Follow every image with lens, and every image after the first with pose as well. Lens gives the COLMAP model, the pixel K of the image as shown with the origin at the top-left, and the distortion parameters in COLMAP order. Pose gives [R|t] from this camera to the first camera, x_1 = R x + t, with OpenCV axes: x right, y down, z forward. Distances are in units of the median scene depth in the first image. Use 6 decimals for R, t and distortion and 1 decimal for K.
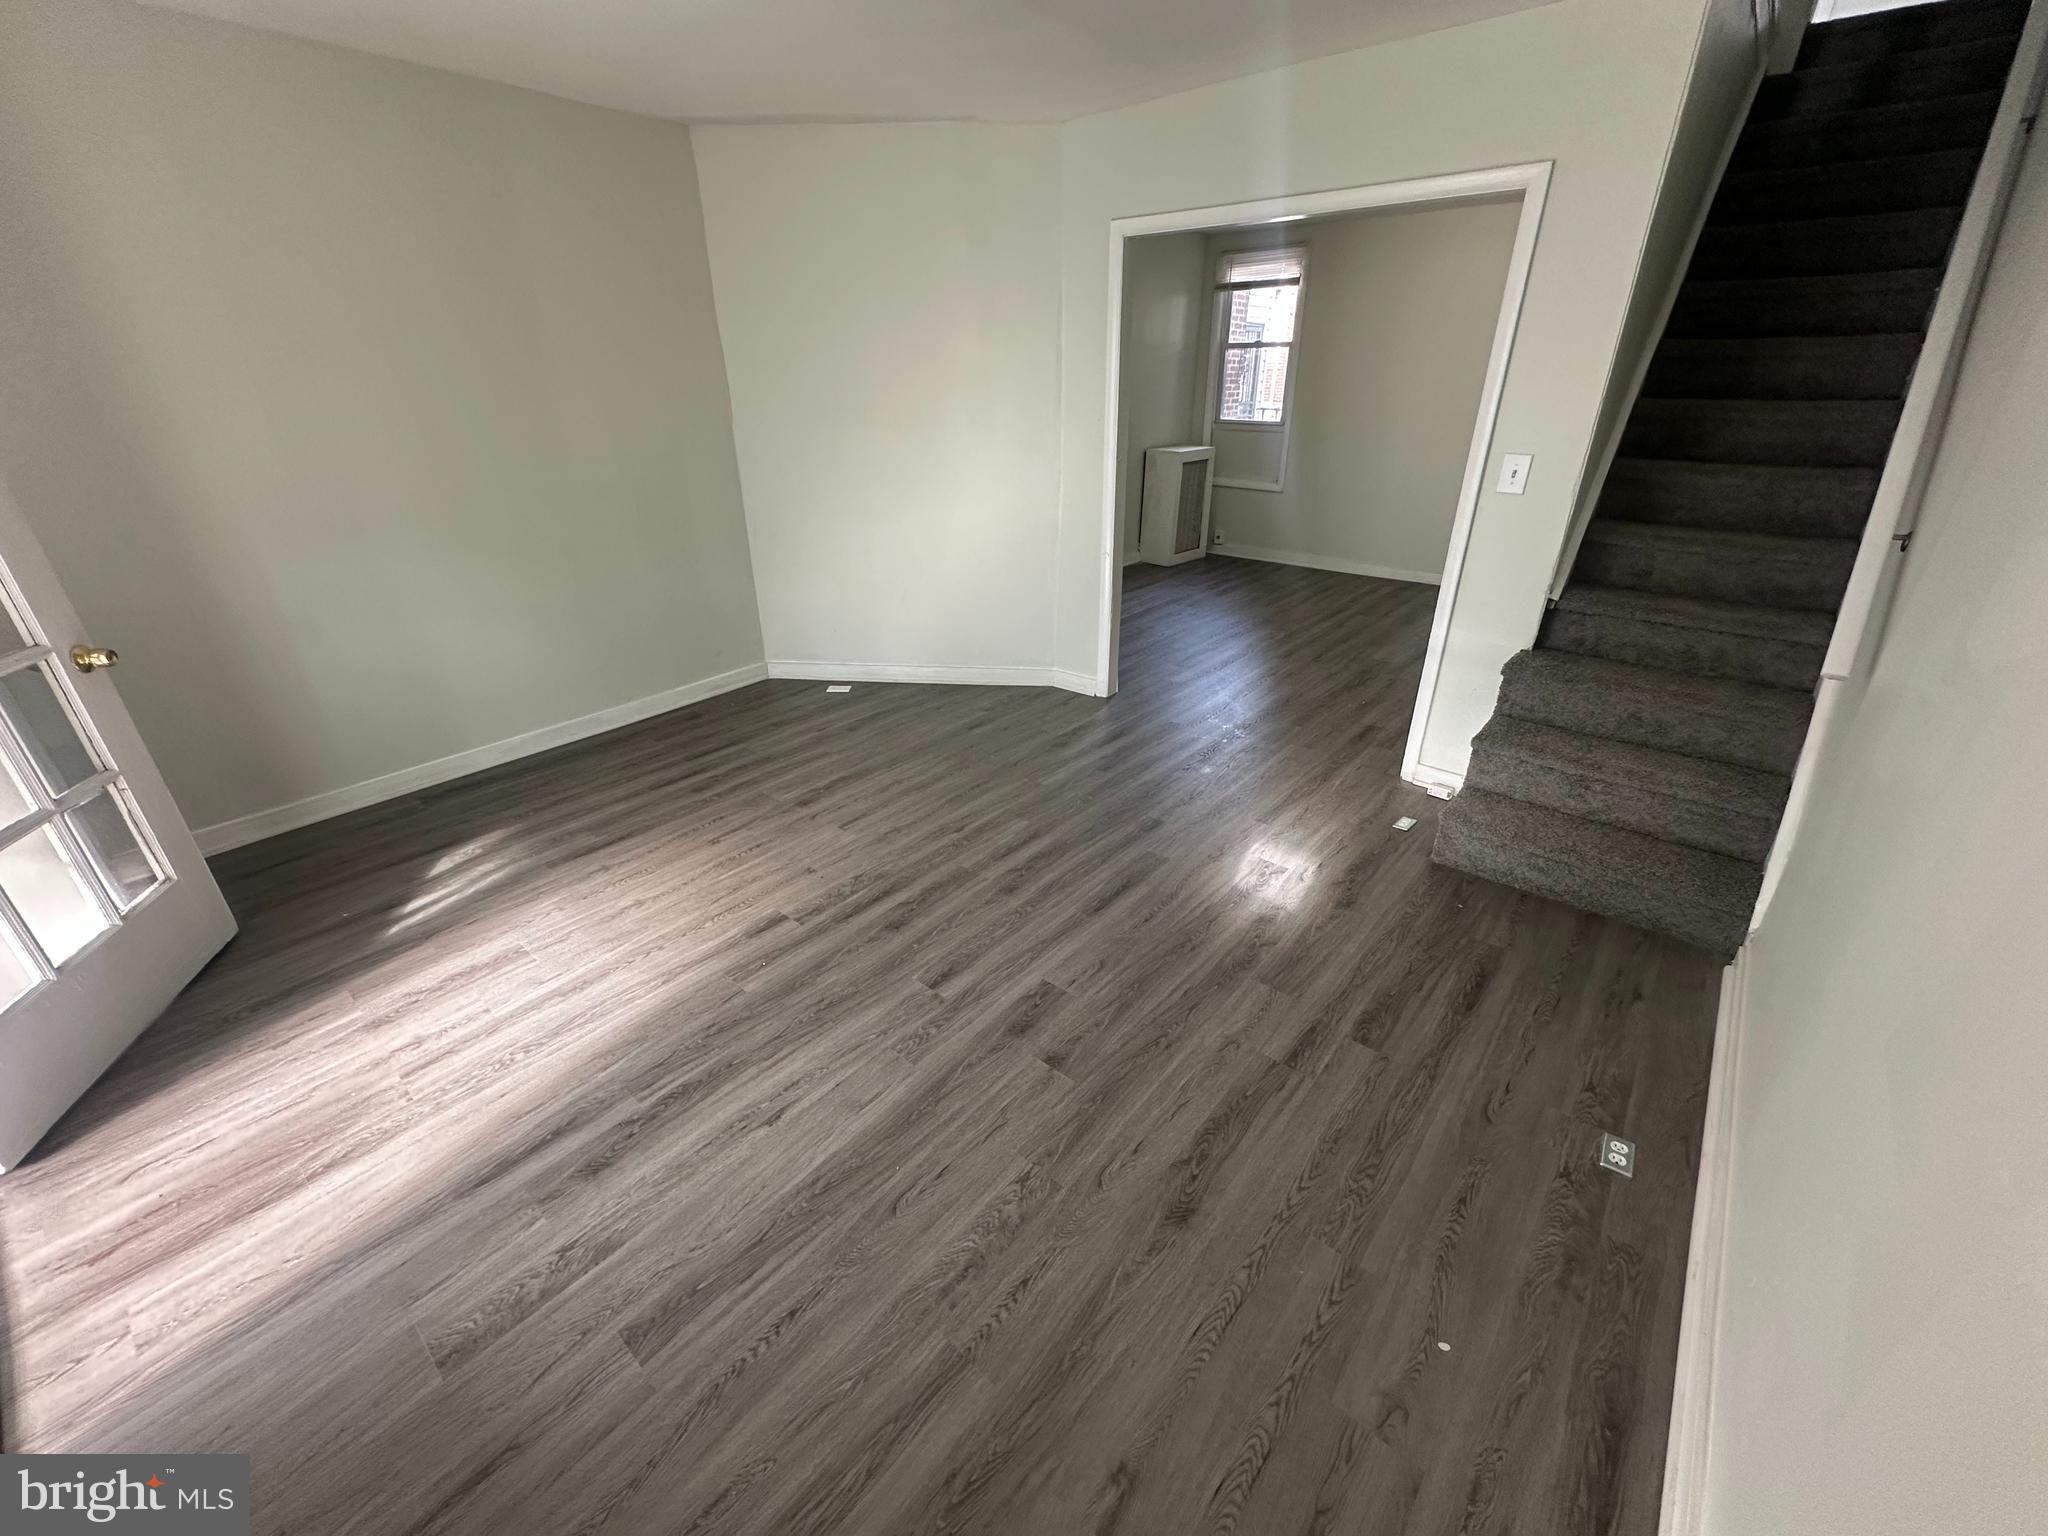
lens RADIAL K [[815.2, 0, 1024.9], [0, 815.2, 765.6], [0, 0, 1]] dist [-0.004494, 0.000978]
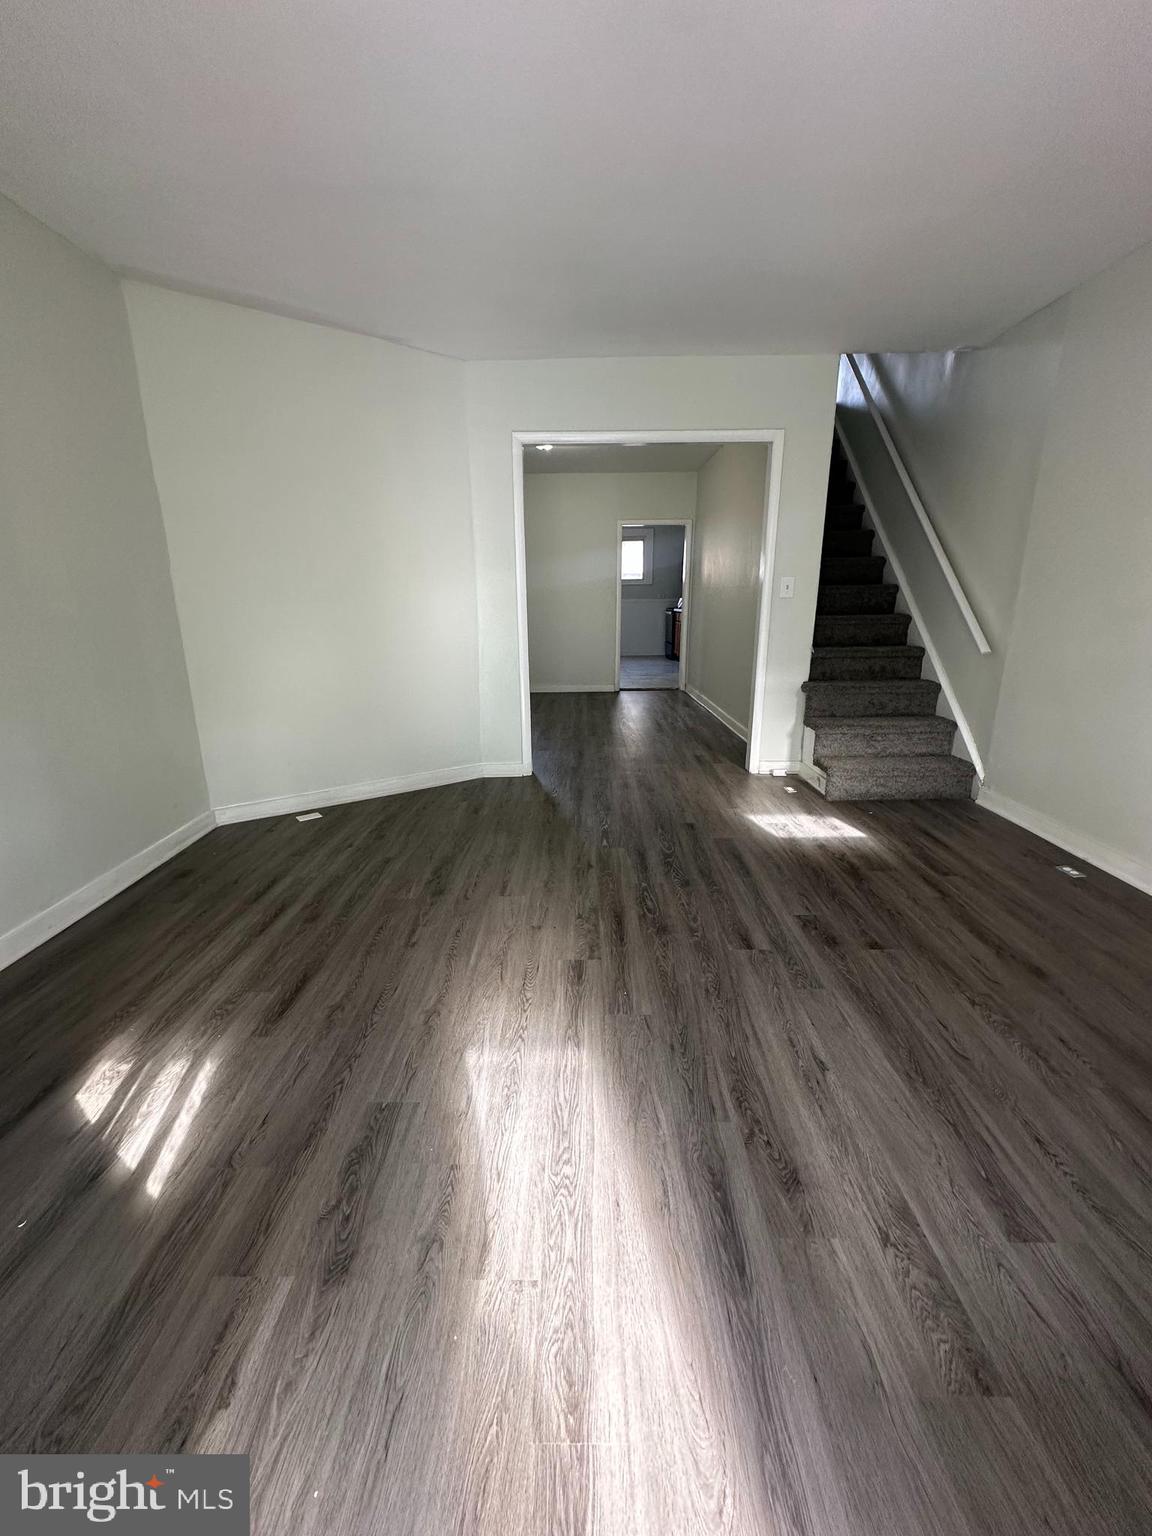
lens RADIAL K [[611.4, 0, 576.0], [0, 611.4, 768.0], [0, 0, 1]] dist [-0.004494, 0.000978]
pose [[0.768266, -0.174652, 0.615844, -0.826359], [0.282825, 0.955677, -0.081796, 0.010300], [-0.574262, 0.237018, 0.783611, 0.352636]]
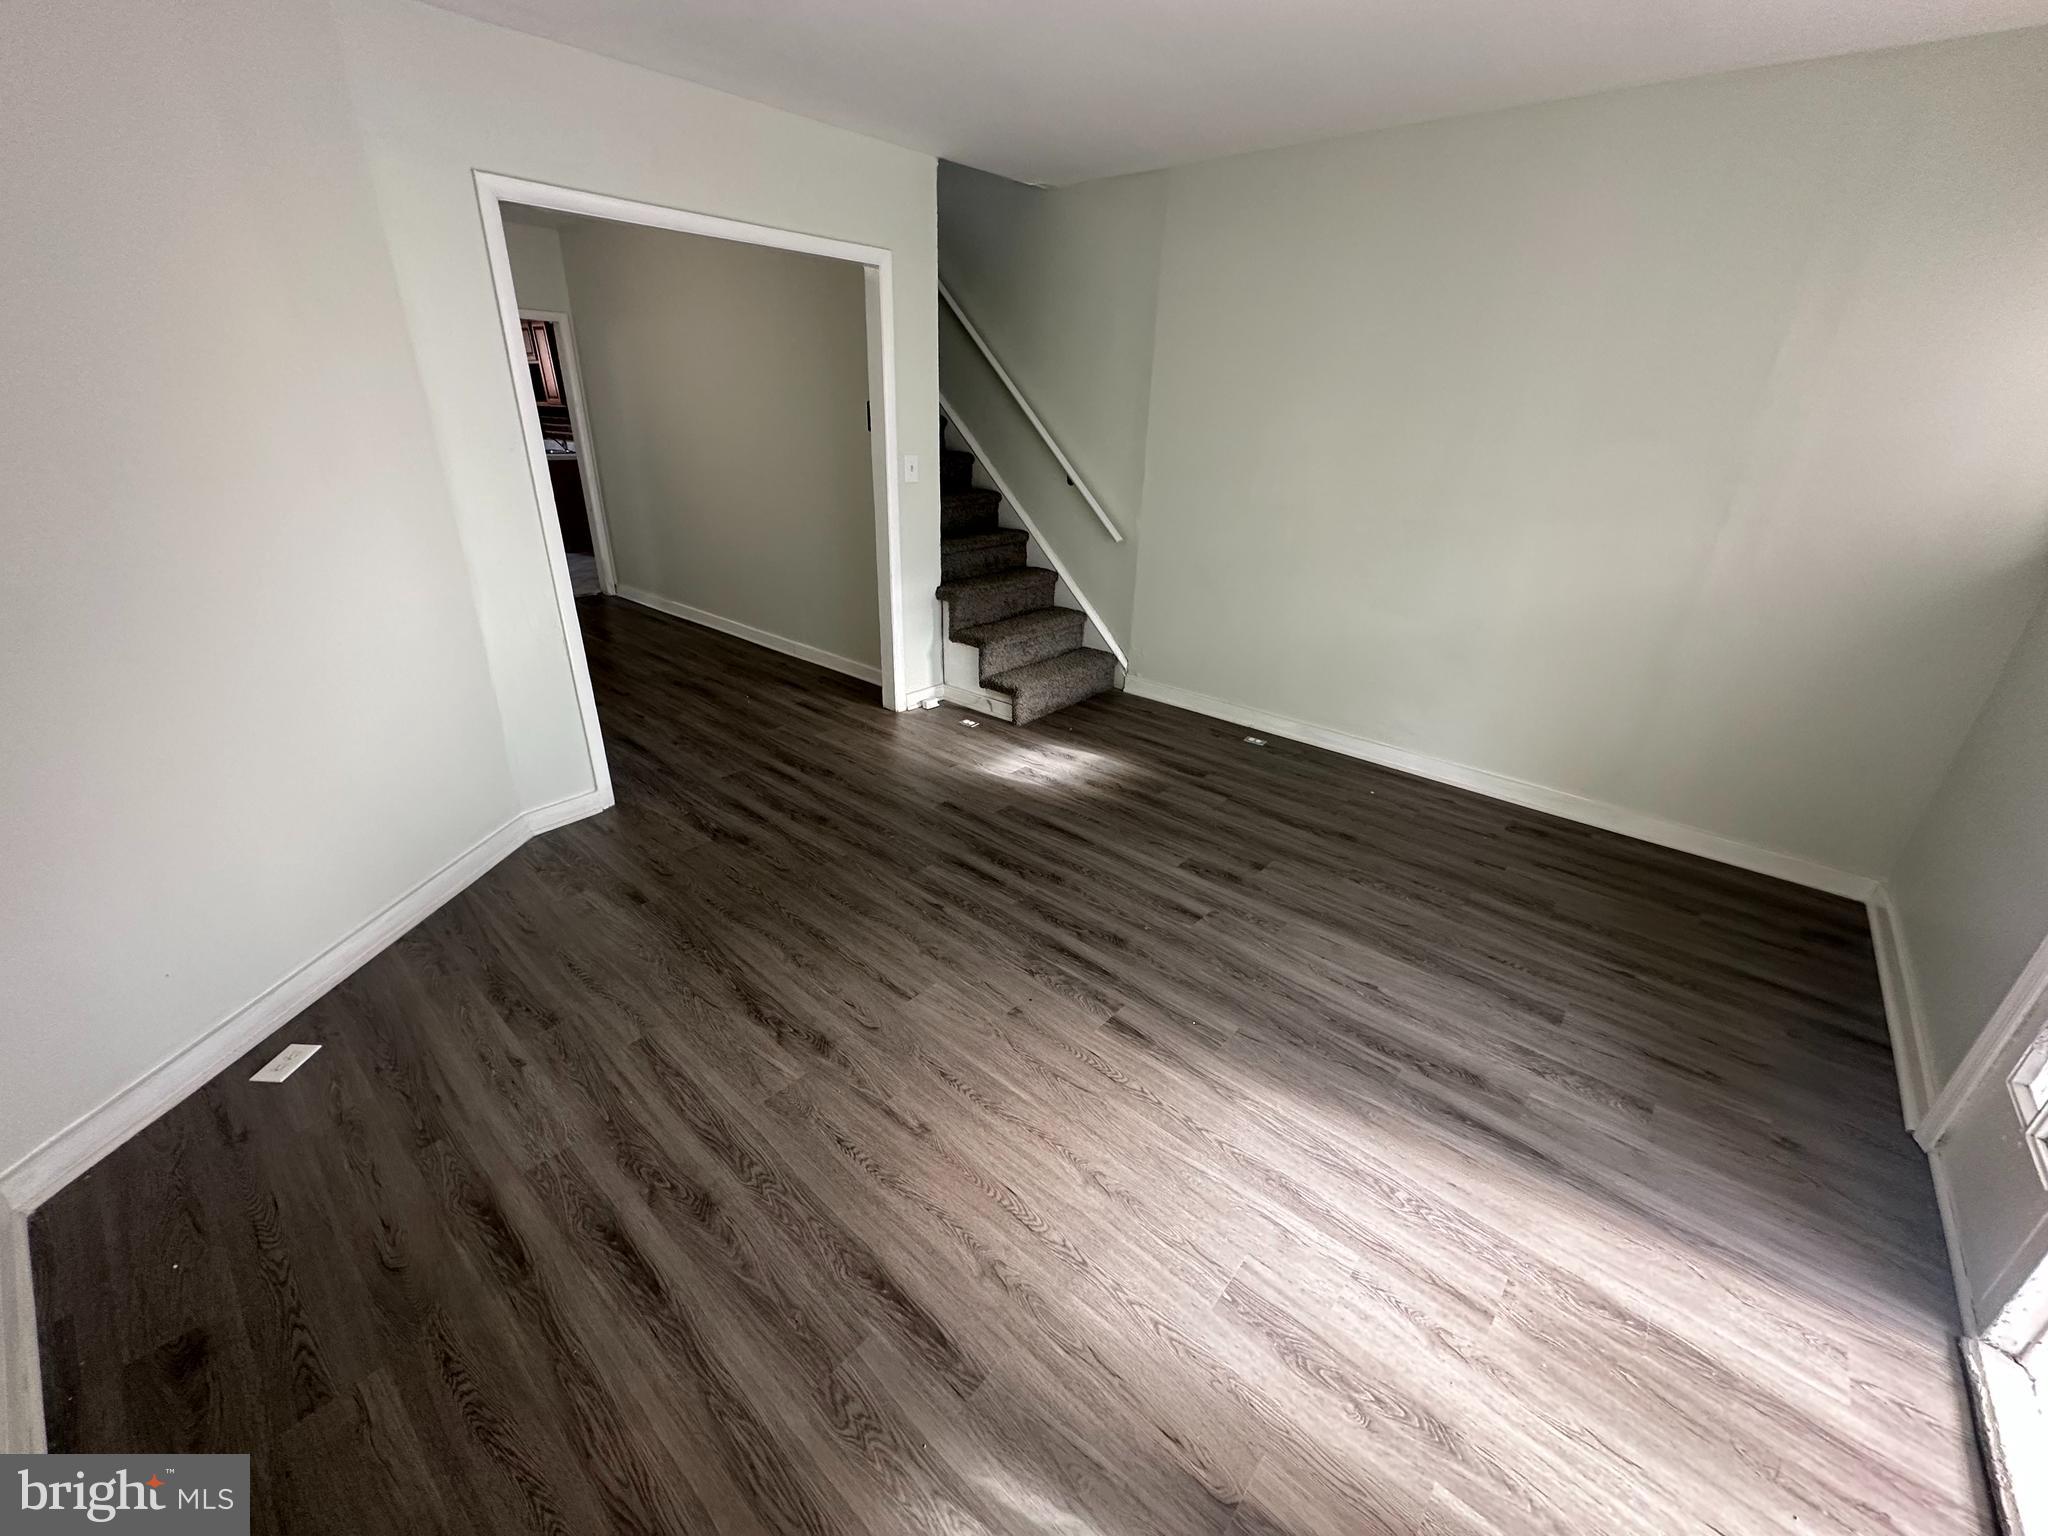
lens RADIAL K [[815.2, 0, 1024.9], [0, 815.2, 765.6], [0, 0, 1]] dist [-0.004494, 0.000978]
pose [[0.014741, -0.402124, 0.915467, -1.084959], [0.412692, 0.836390, 0.360744, -0.431178], [-0.910751, 0.372488, 0.178282, 0.921065]]
